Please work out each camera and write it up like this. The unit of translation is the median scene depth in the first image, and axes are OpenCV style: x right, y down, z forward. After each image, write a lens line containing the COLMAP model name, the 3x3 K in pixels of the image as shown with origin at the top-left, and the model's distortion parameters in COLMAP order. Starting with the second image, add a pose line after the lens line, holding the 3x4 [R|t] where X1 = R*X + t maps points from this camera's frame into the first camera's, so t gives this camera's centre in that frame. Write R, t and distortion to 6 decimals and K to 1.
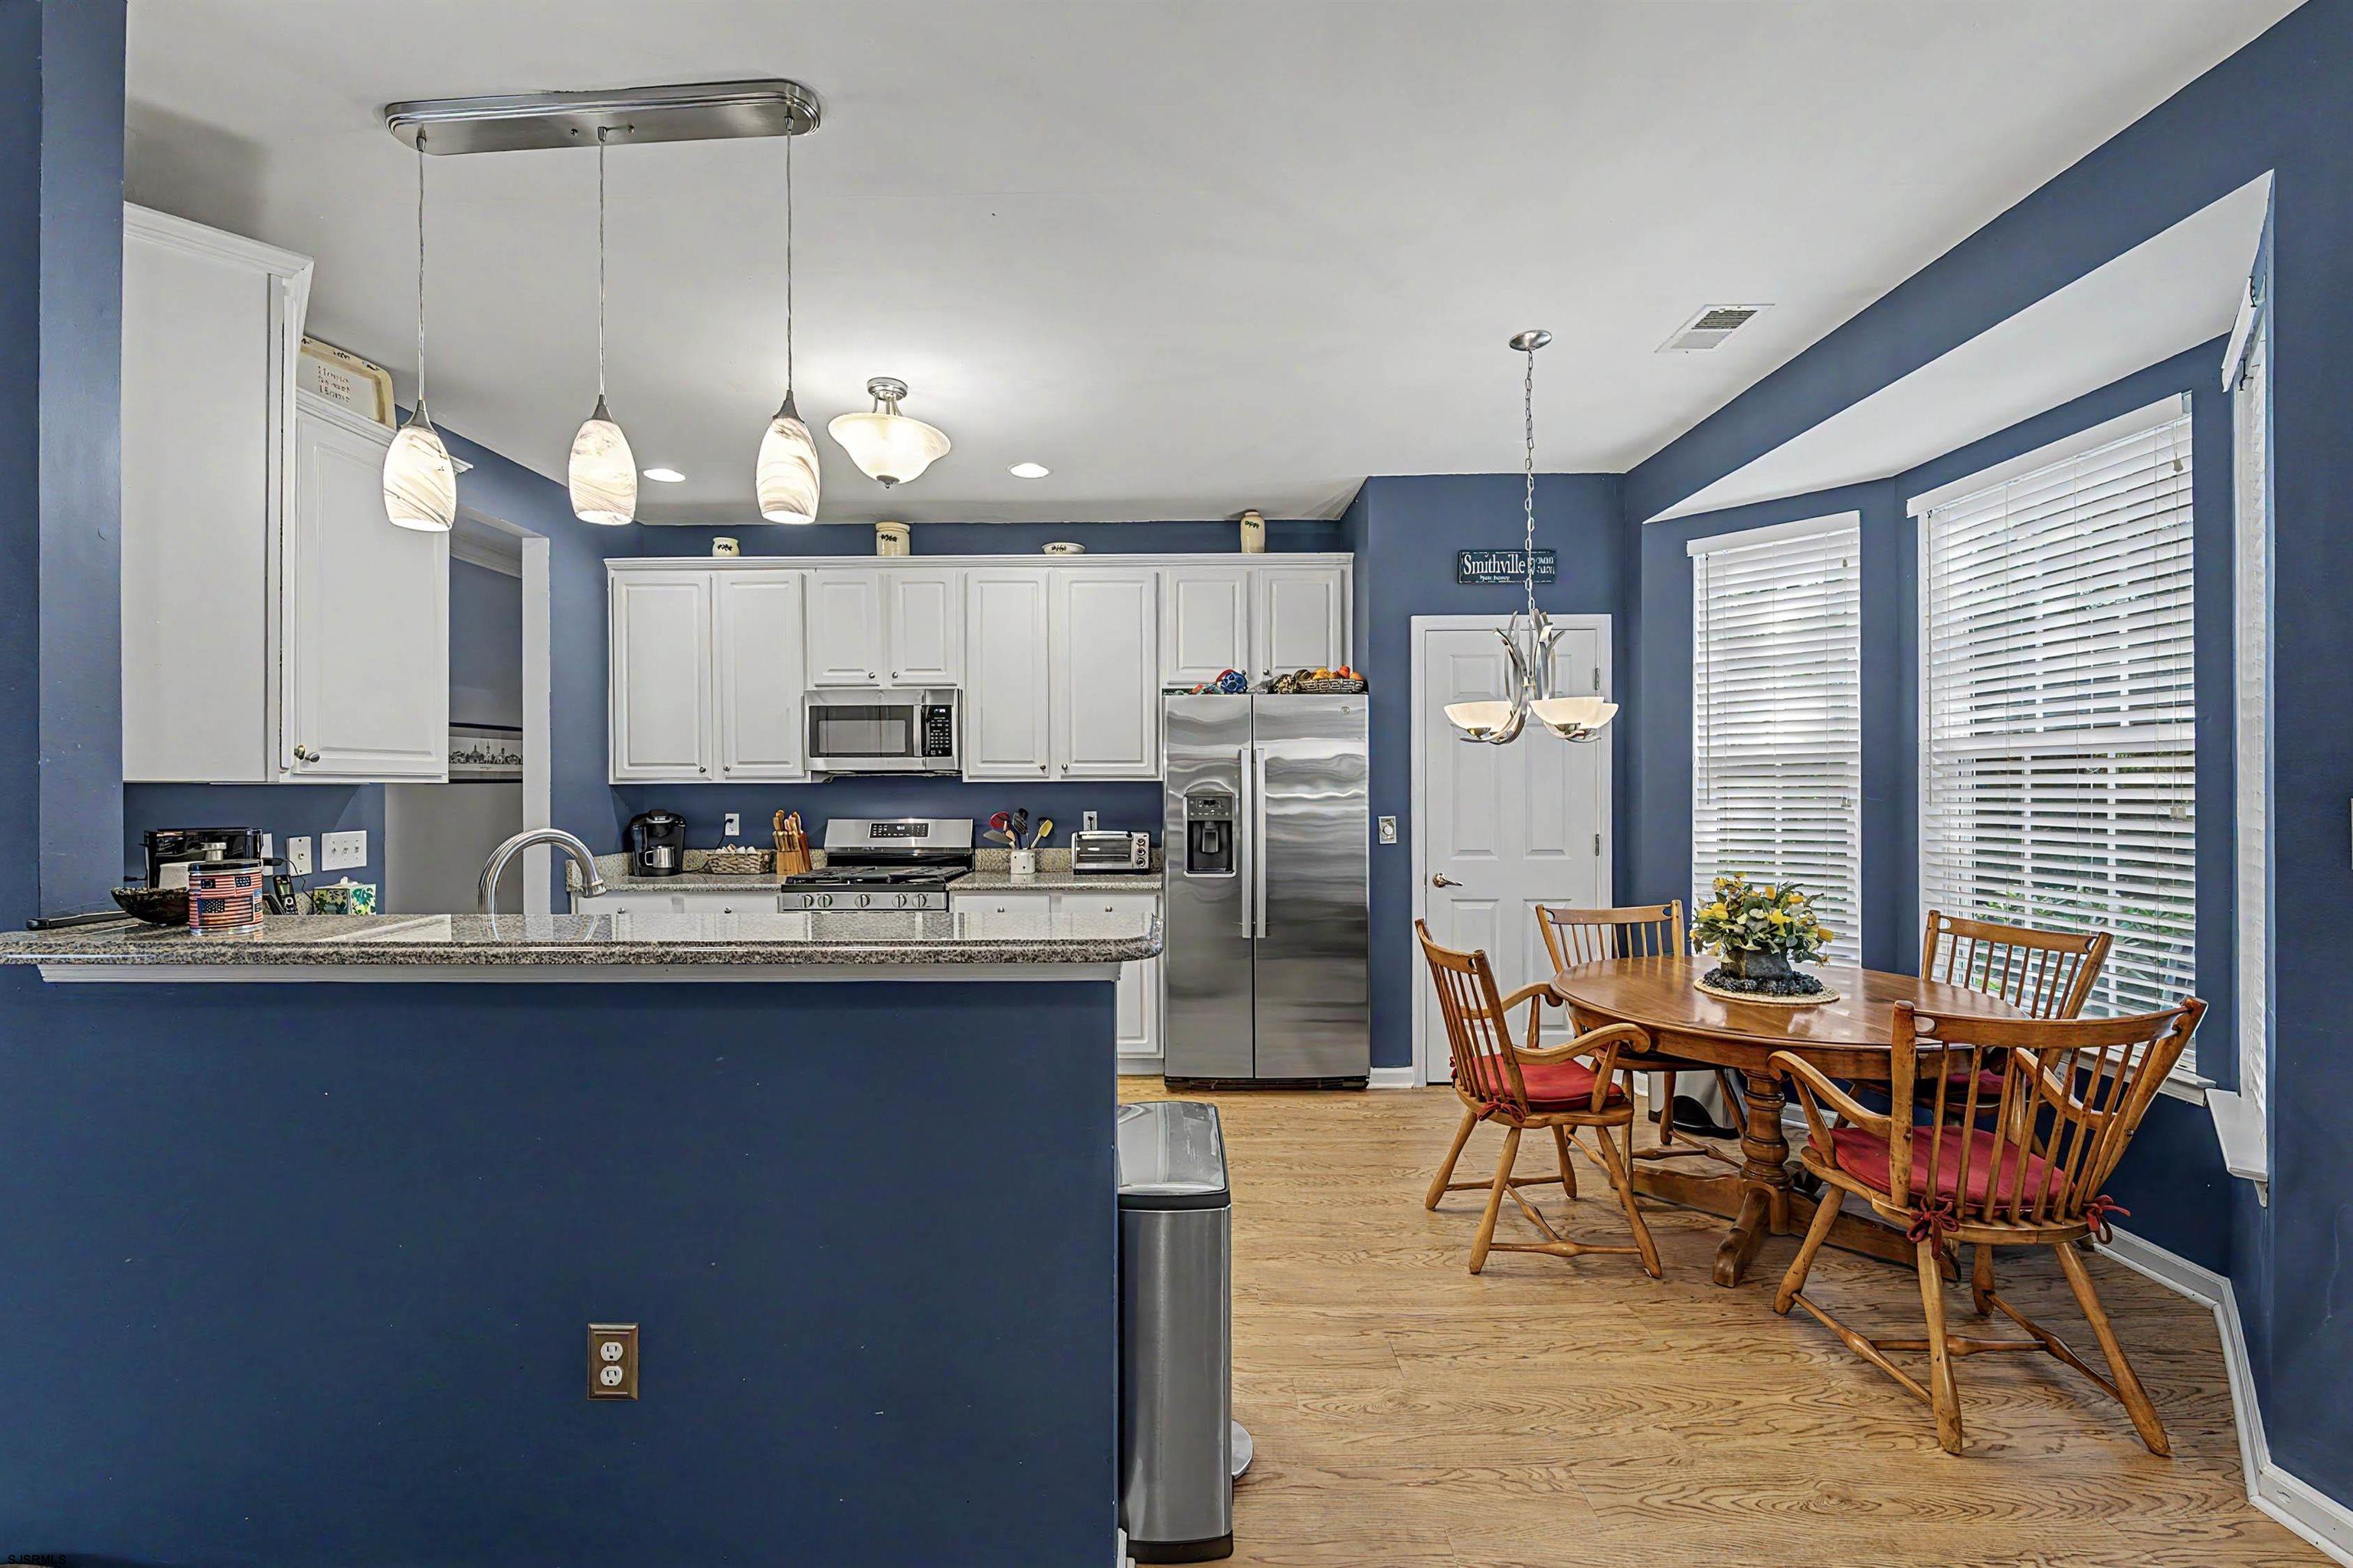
lens RADIAL K [[936.7, 0, 1170.2], [0, 936.7, 790.0], [0, 0, 1]] dist [-0.009827, 0.000556]
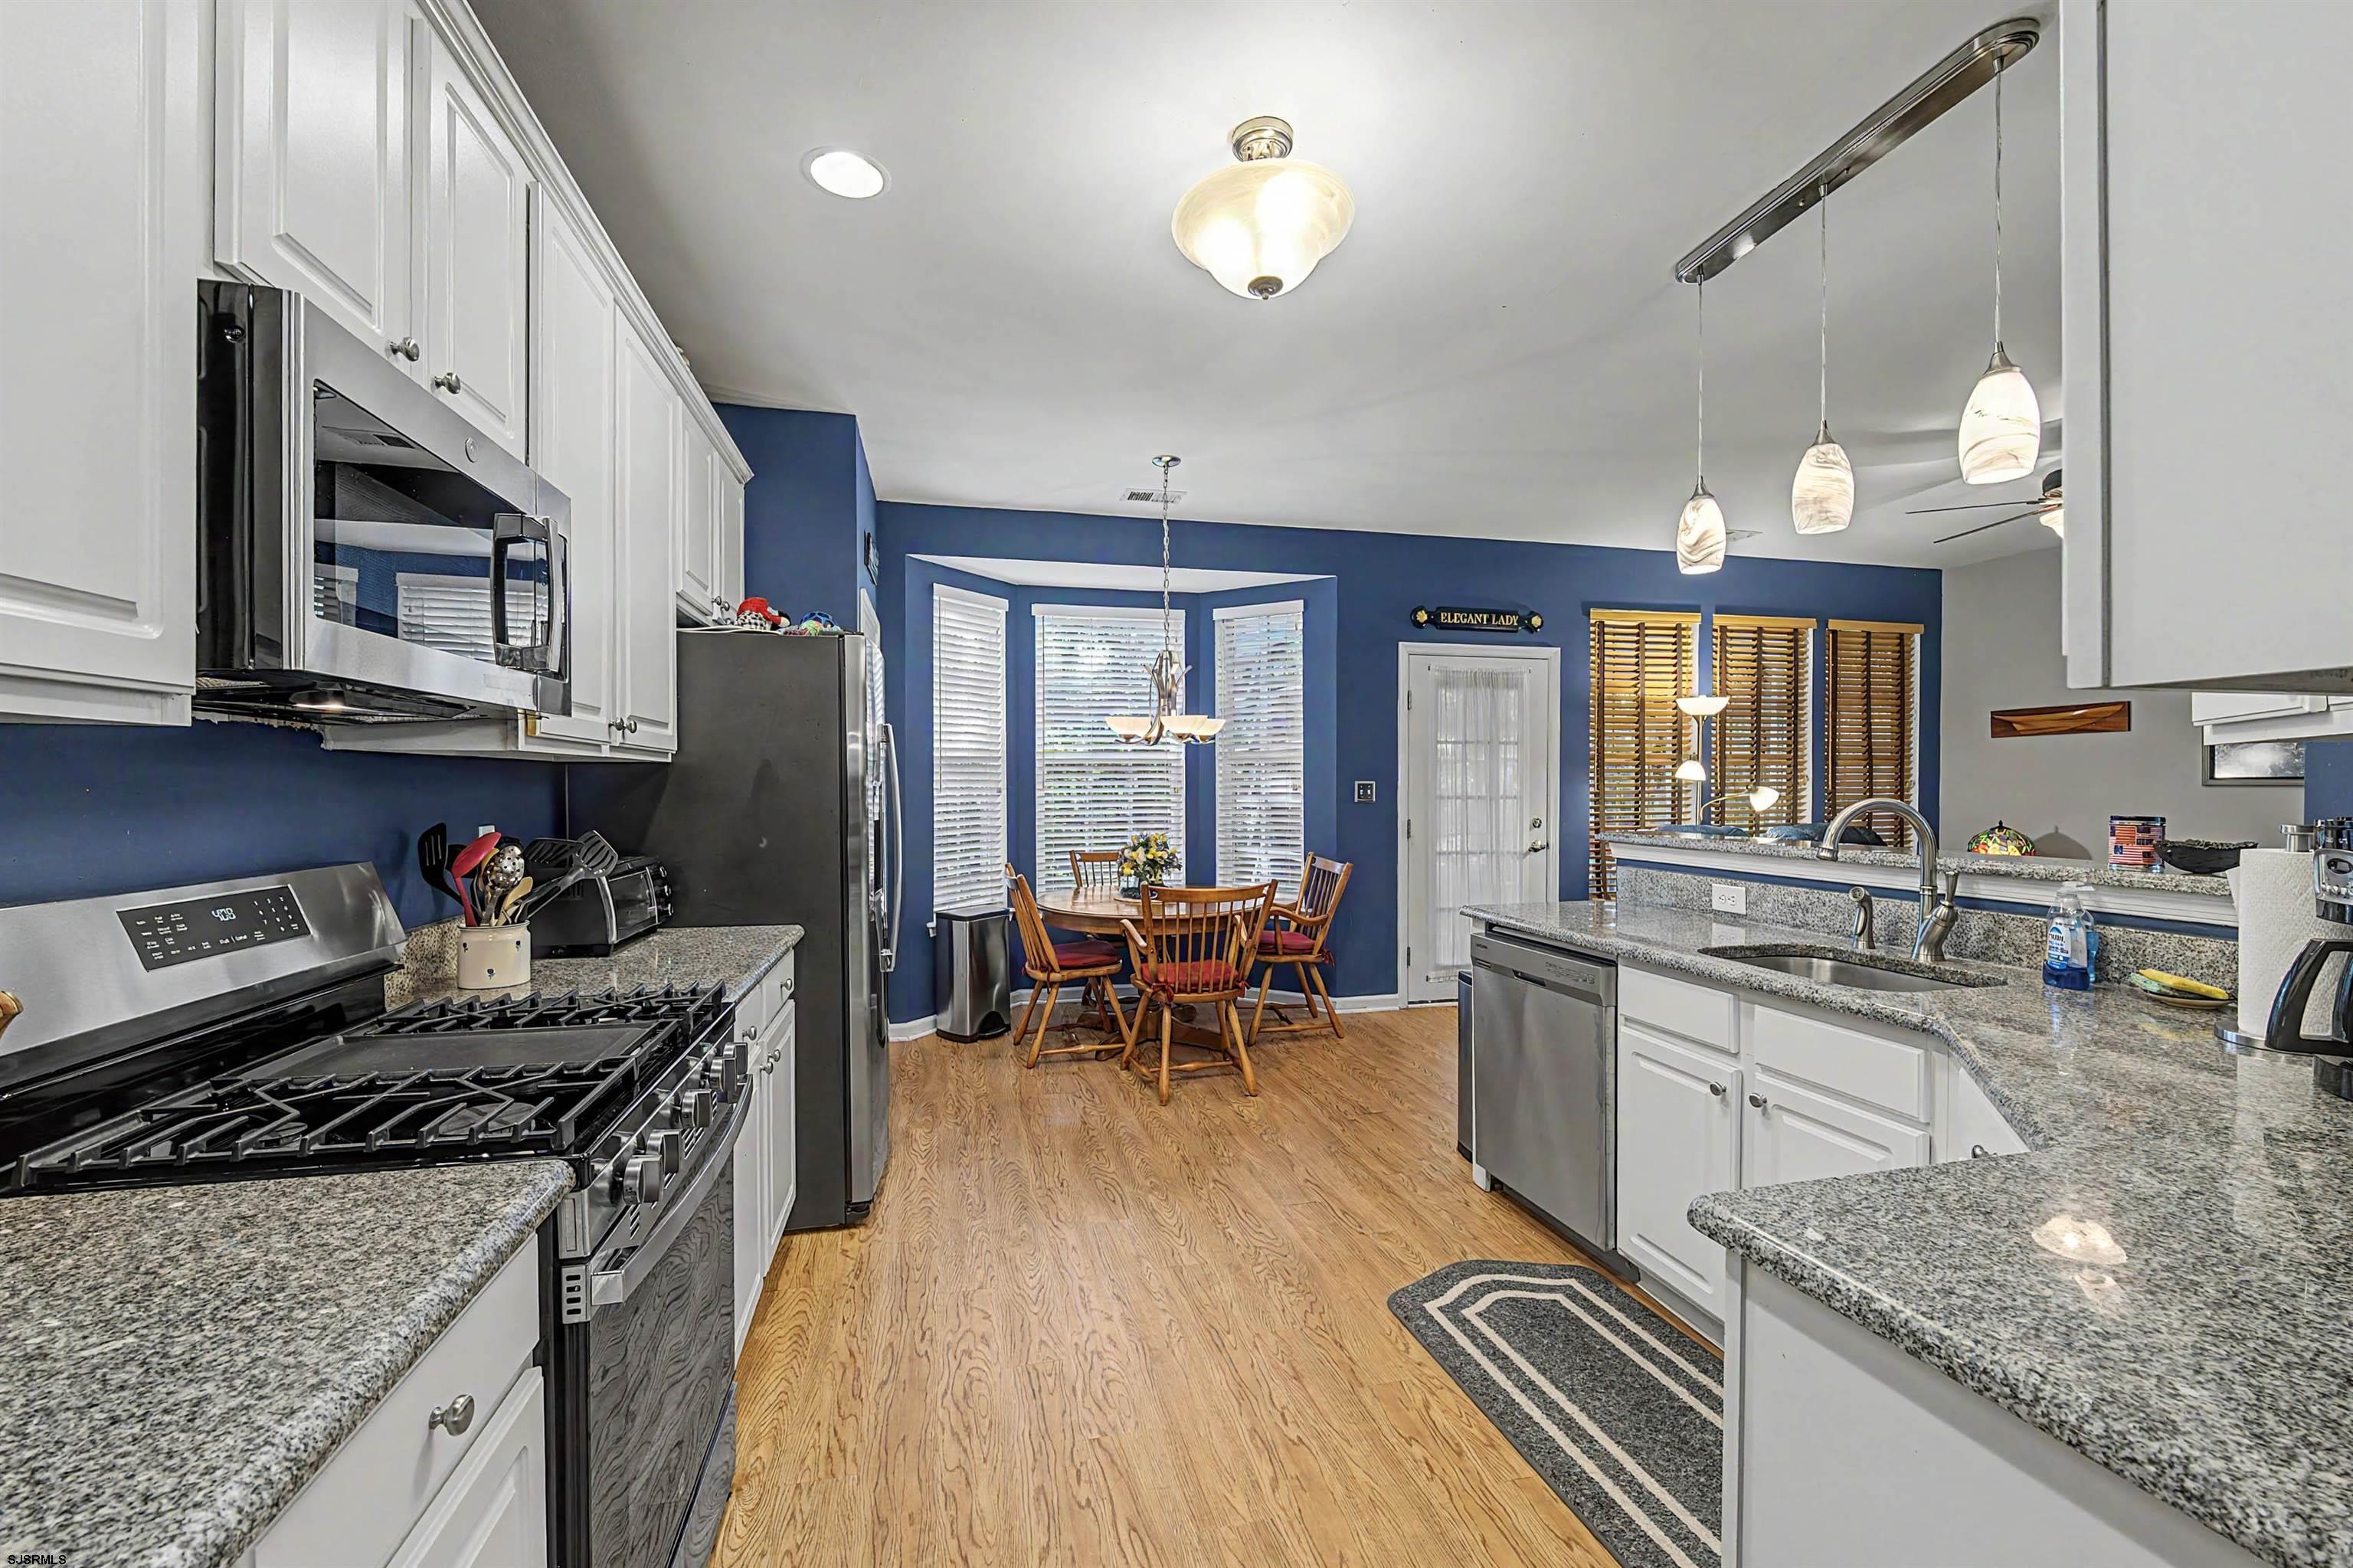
lens RADIAL K [[936.7, 0, 1165.8], [0, 936.7, 791.5], [0, 0, 1]] dist [-0.009827, 0.000556]
pose [[-0.232237, -0.007069, 0.972634, -0.828785], [0.006679, 0.999938, 0.008863, 0.005585], [-0.972636, 0.008555, -0.232175, 1.104485]]
